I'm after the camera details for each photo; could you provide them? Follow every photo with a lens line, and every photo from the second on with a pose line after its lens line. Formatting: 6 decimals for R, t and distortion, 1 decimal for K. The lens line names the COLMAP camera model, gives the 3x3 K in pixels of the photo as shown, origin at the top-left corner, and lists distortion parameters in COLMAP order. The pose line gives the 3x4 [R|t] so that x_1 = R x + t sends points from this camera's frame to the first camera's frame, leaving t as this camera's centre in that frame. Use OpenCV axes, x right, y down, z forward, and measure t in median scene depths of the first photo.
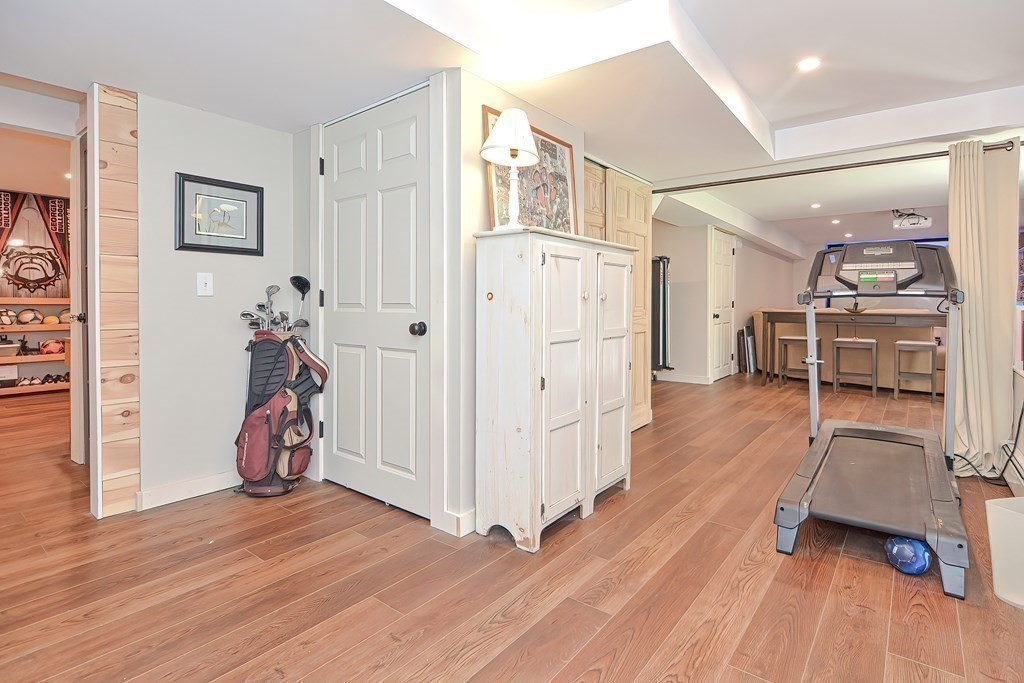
lens RADIAL K [[520.0, 0, 528.4], [0, 520.0, 311.0], [0, 0, 1]] dist [-0.000530, -0.000988]
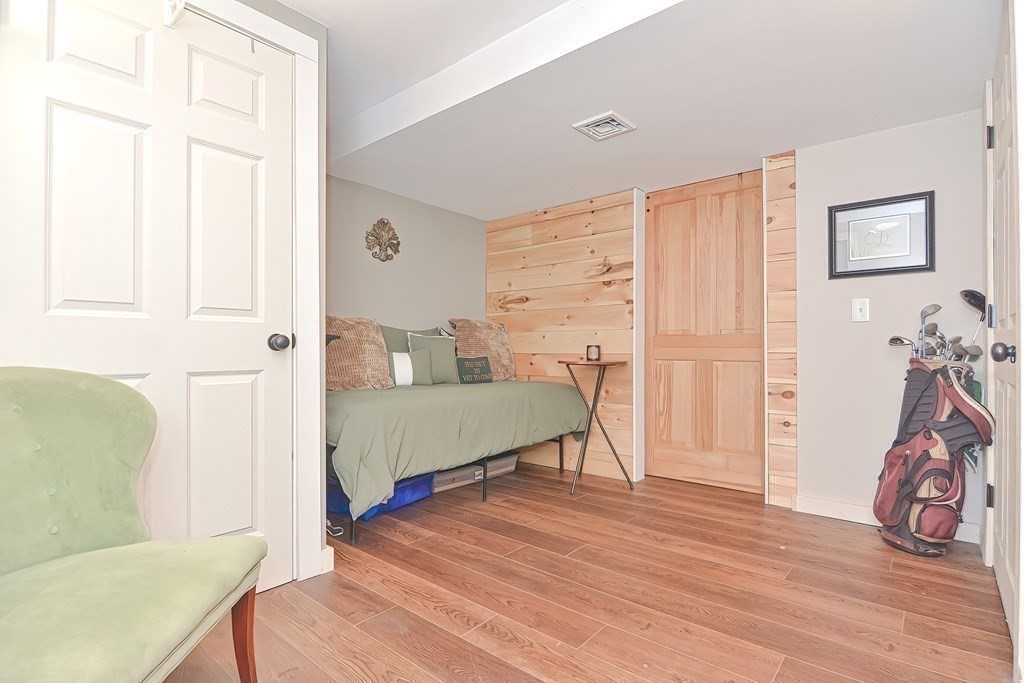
lens RADIAL K [[501.2, 0, 512.9], [0, 501.2, 348.2], [0, 0, 1]] dist [-0.002019, -0.001153]
pose [[-0.042218, -0.005938, -0.999091, 0.390768], [-0.015149, 0.999871, -0.005303, 0.039995], [0.998994, 0.014911, -0.042303, 0.419394]]
